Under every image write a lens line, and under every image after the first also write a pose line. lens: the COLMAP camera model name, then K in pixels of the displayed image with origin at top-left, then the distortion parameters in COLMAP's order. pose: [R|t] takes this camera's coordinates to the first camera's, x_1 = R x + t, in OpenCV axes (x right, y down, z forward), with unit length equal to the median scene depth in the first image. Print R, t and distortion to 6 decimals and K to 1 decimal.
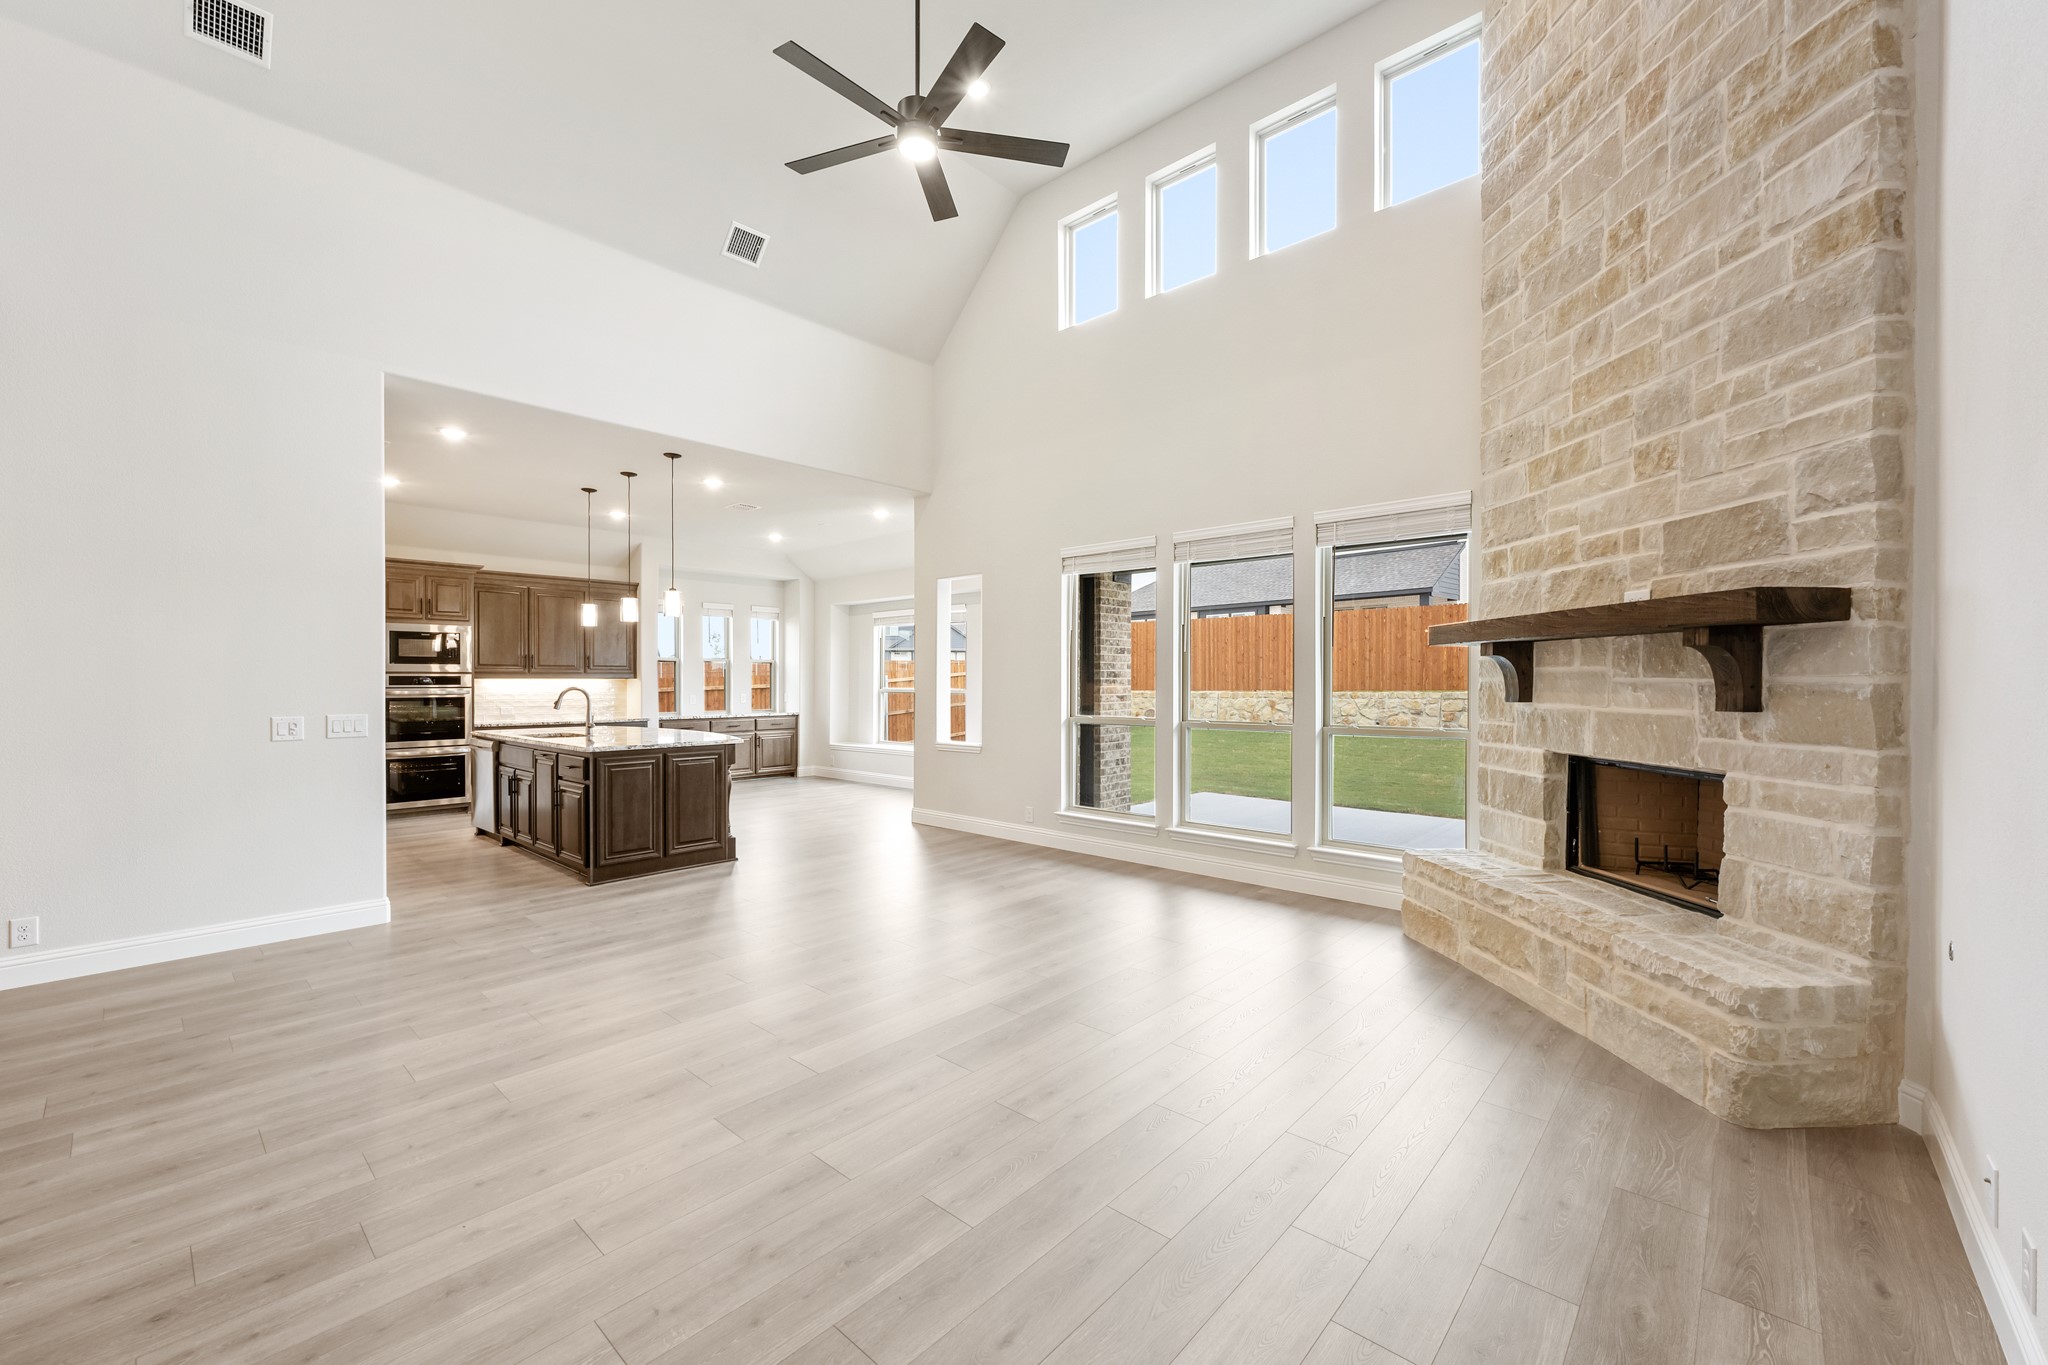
lens RADIAL K [[811.5, 0, 1029.5], [0, 811.5, 687.5], [0, 0, 1]] dist [-0.001333, -0.000494]
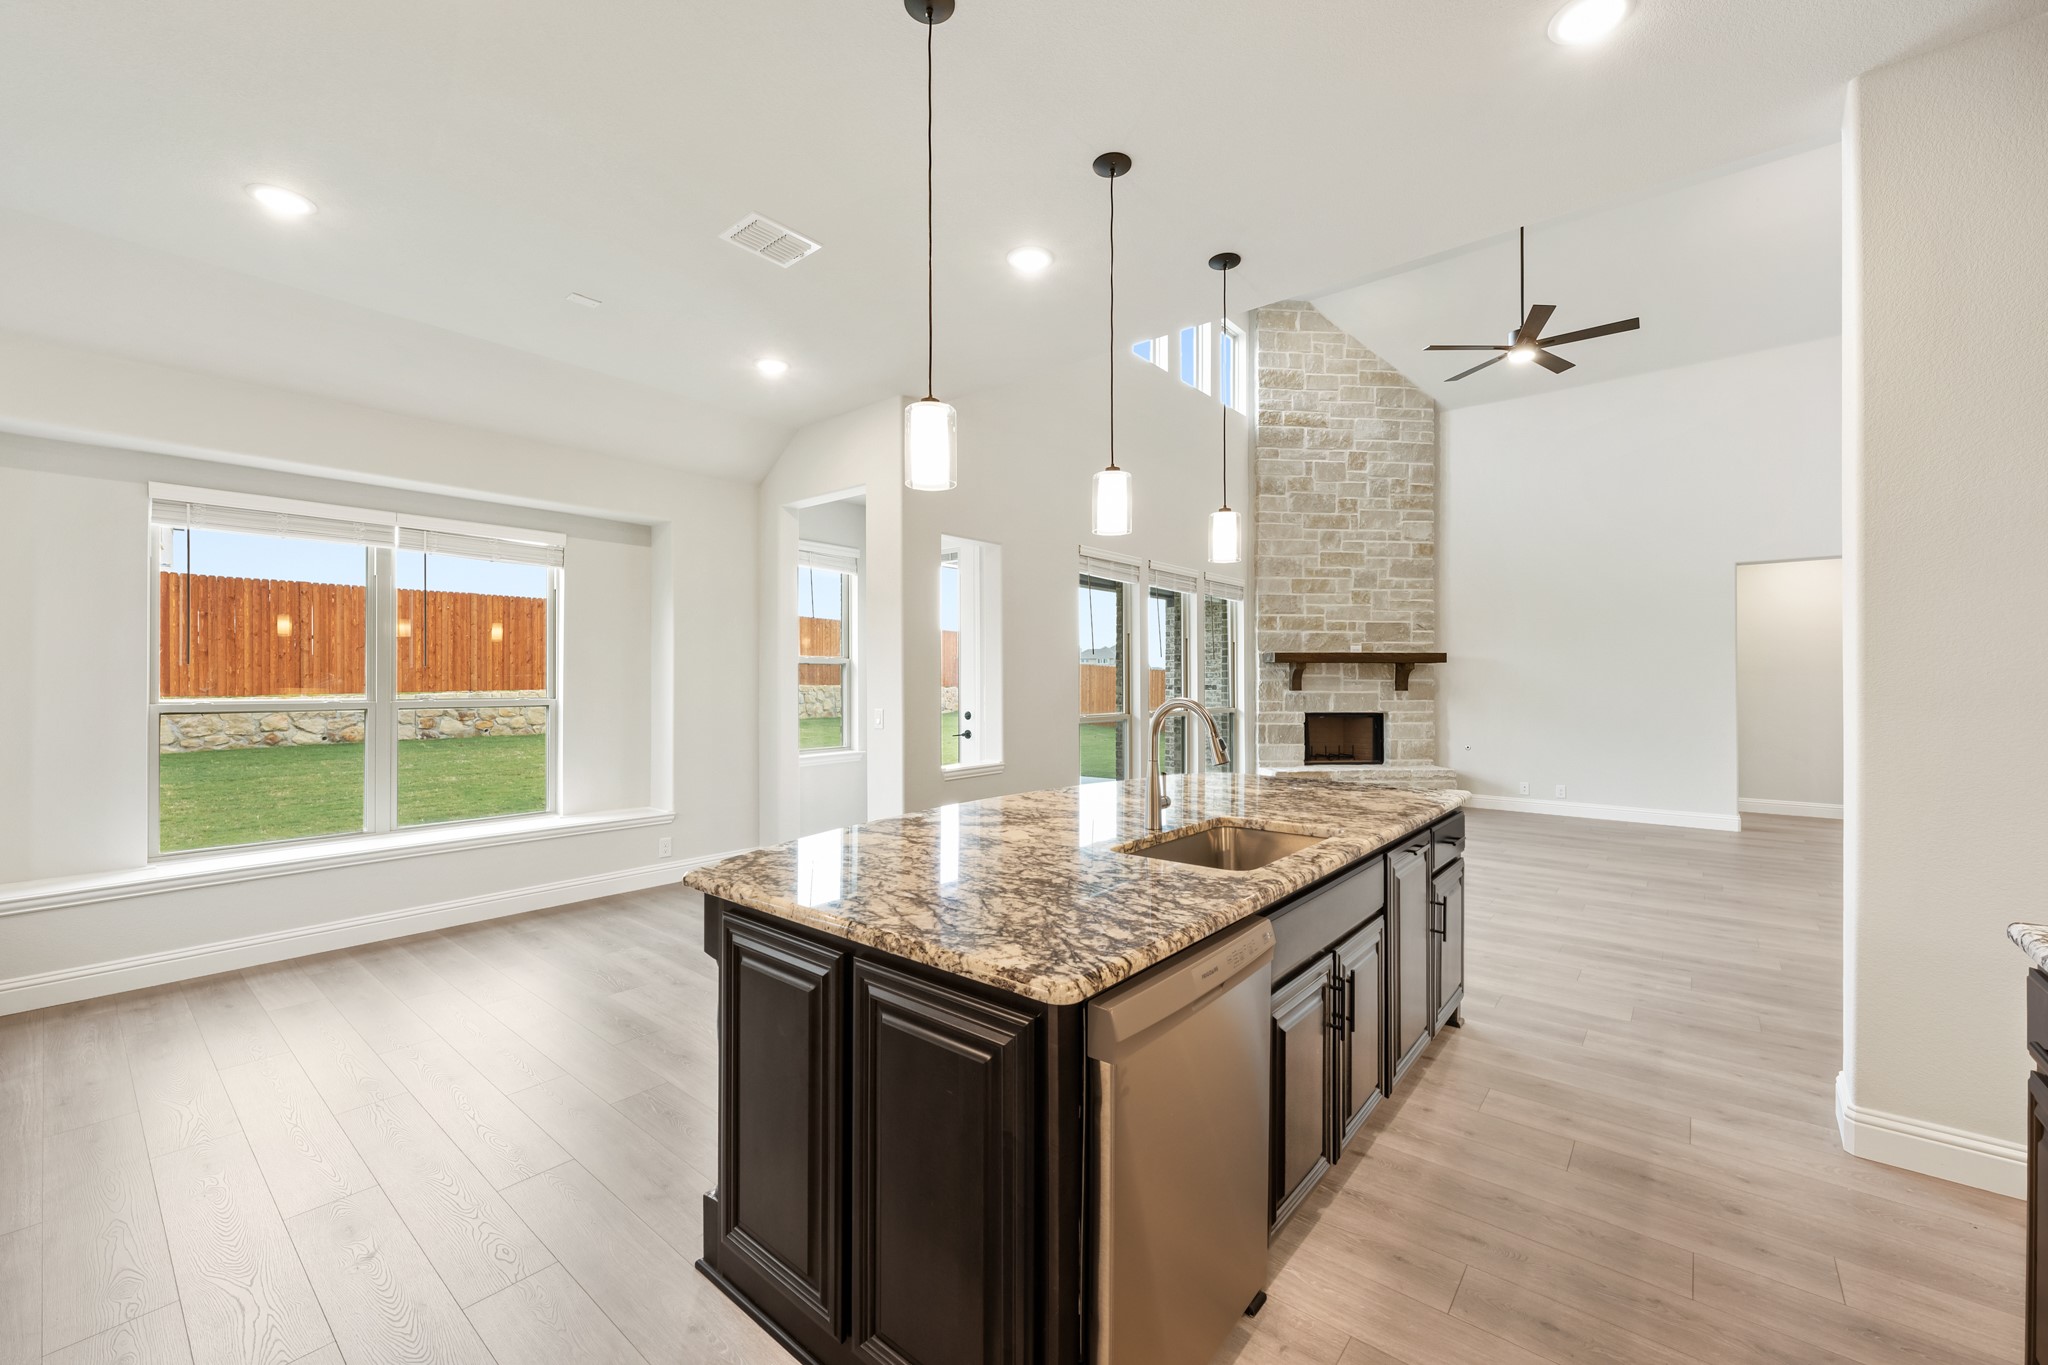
lens RADIAL K [[811.5, 0, 1031.4], [0, 811.5, 676.1], [0, 0, 1]] dist [-0.001333, -0.000494]
pose [[-0.041012, 0.005728, 0.999142, -1.515861], [0.007756, 0.999955, -0.005414, -0.014321], [-0.999129, 0.007528, -0.041054, 1.801406]]
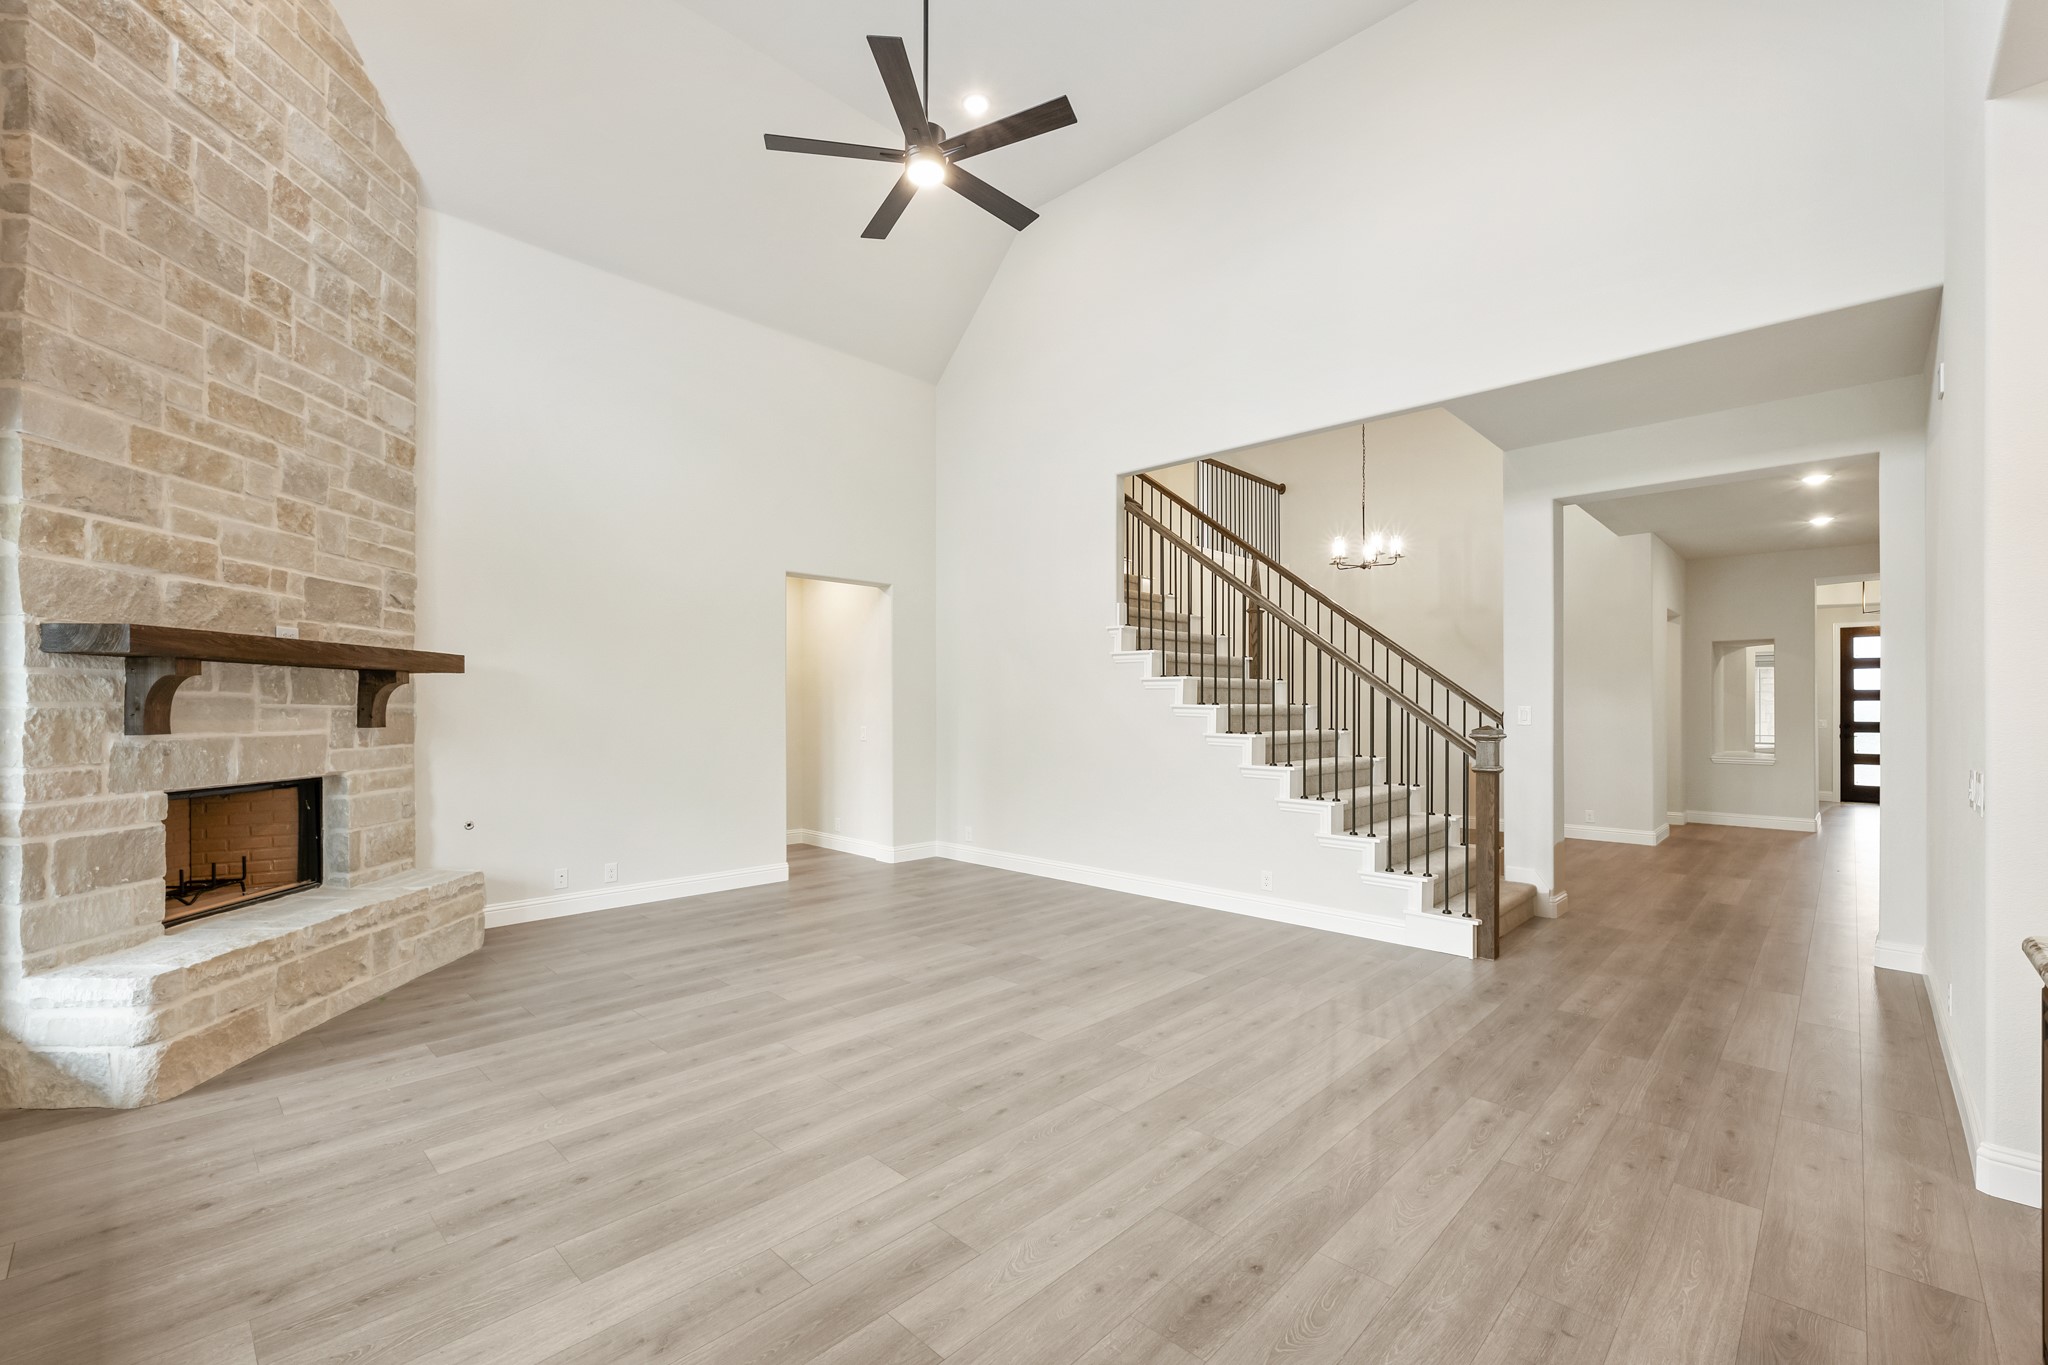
lens RADIAL K [[850.9, 0, 986.1], [0, 850.9, 705.5], [0, 0, 1]] dist [-0.002725, -0.000651]
pose [[-0.997861, -0.001273, 0.065357, -0.251801], [-0.000793, 0.999973, 0.007358, -0.016537], [-0.065364, 0.007290, -0.997835, 1.776823]]
